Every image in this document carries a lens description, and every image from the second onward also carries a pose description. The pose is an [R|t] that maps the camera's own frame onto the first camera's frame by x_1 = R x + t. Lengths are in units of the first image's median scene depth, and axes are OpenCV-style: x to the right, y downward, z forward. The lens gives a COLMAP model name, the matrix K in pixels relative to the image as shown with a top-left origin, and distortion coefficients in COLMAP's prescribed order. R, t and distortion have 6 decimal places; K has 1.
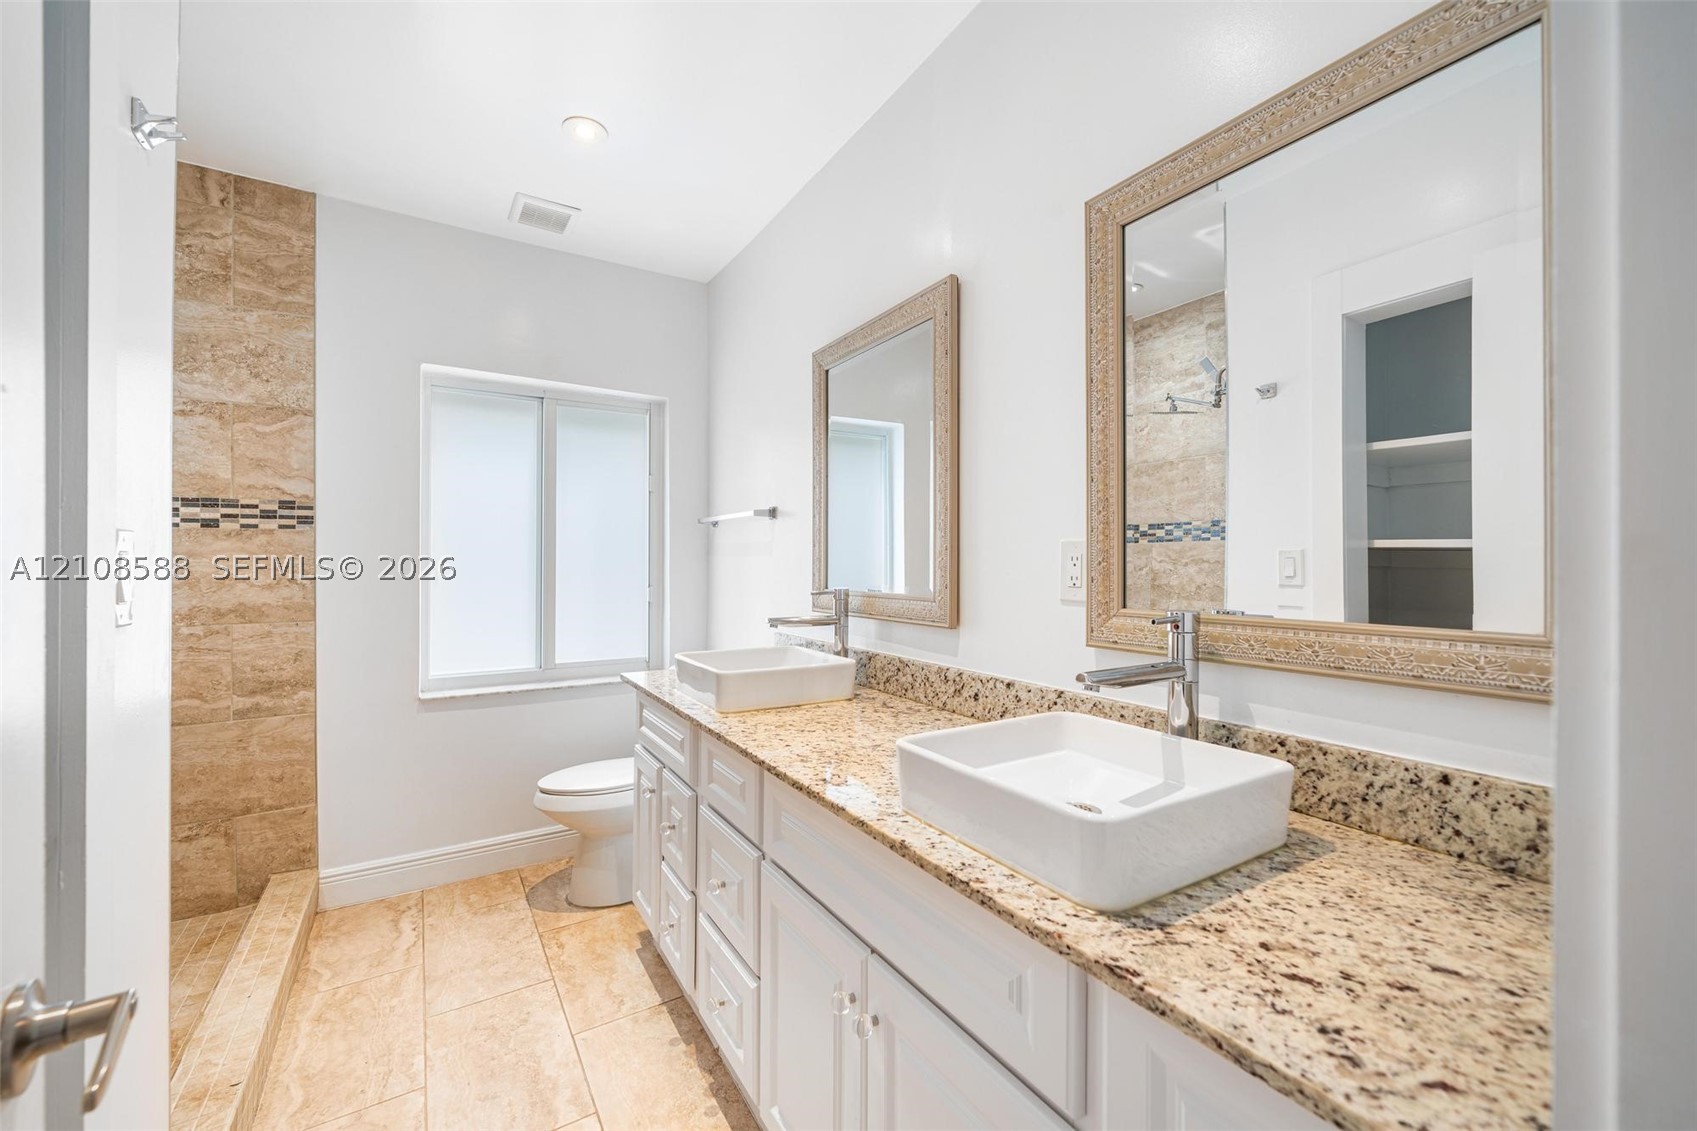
lens RADIAL K [[681.6, 0, 841.6], [0, 681.6, 562.6], [0, 0, 1]] dist [-0.000305, -0.000006]
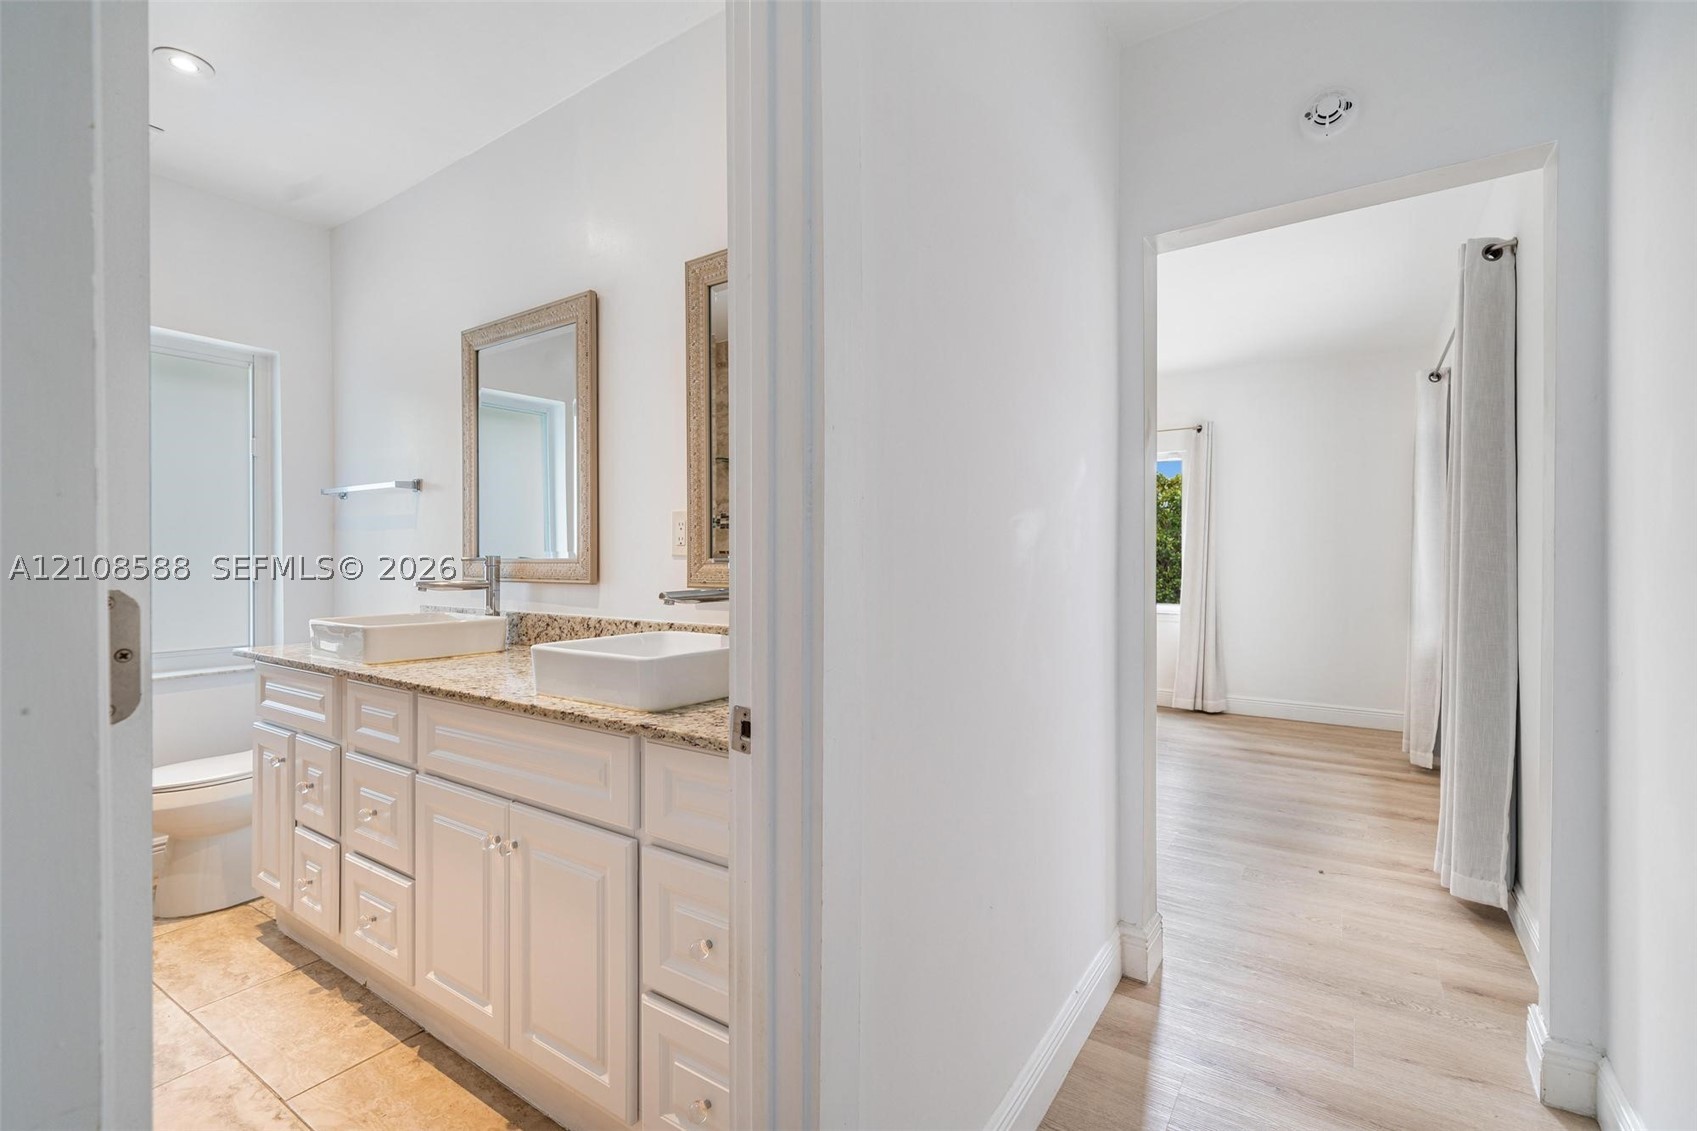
lens RADIAL K [[748.8, 0, 844.5], [0, 748.8, 567.3], [0, 0, 1]] dist [0.002859, 0.001135]
pose [[0.909531, -0.004900, 0.415608, 0.014757], [-0.001597, 0.999882, 0.015284, 0.041540], [-0.415634, -0.014565, 0.909415, -0.357774]]
